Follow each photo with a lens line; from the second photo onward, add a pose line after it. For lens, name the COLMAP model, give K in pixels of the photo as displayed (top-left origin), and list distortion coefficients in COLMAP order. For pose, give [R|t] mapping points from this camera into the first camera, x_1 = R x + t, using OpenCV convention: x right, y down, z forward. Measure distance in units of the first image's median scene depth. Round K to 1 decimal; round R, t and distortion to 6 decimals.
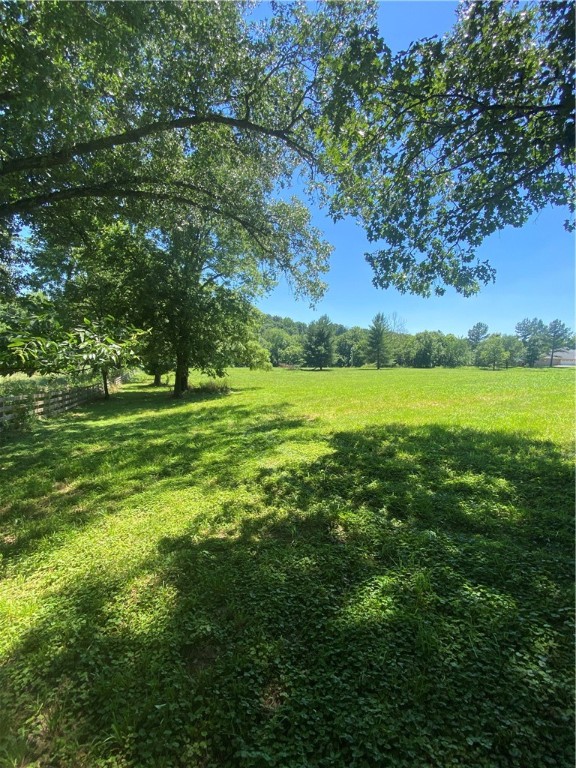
lens RADIAL K [[304.9, 0, 289.1], [0, 304.9, 383.1], [0, 0, 1]] dist [0.000452, -0.000015]
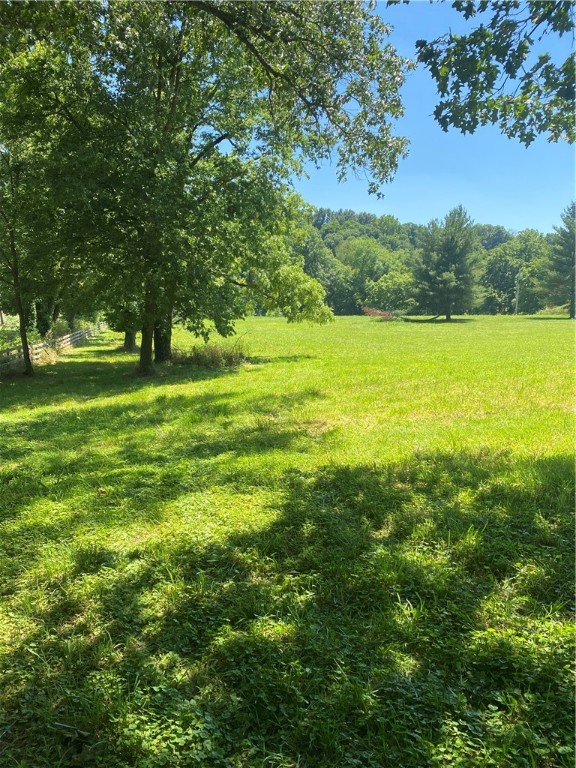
lens RADIAL K [[585.5, 0, 272.9], [0, 585.5, 383.5], [0, 0, 1]] dist [-0.005596, -0.004524]
pose [[0.980728, 0.016287, -0.194697, 0.034053], [-0.003766, 0.997910, 0.064509, -0.002283], [0.195341, -0.062533, 0.978740, 0.022700]]
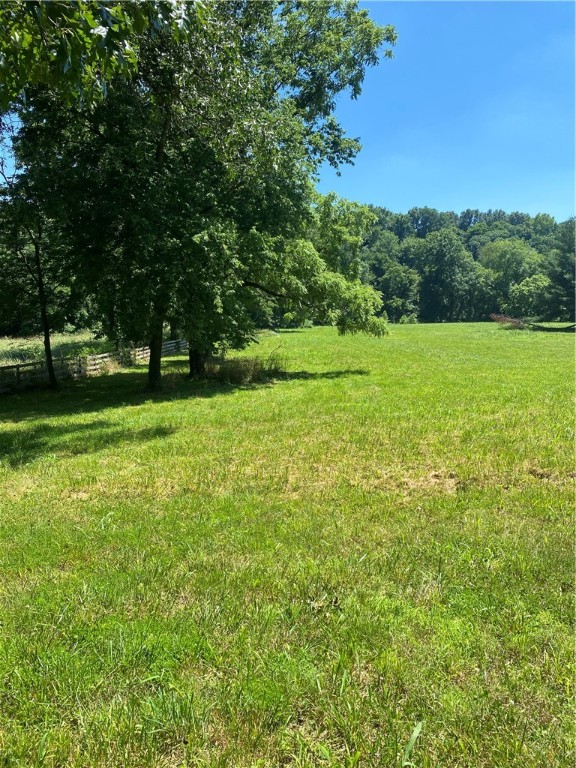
lens RADIAL K [[584.7, 0, 288.2], [0, 584.7, 385.4], [0, 0, 1]] dist [-0.002446, -0.006738]
pose [[0.915066, 0.035123, -0.401771, 0.142973], [-0.012150, 0.998149, 0.059585, -0.013677], [0.403120, -0.049643, 0.913799, 0.124147]]
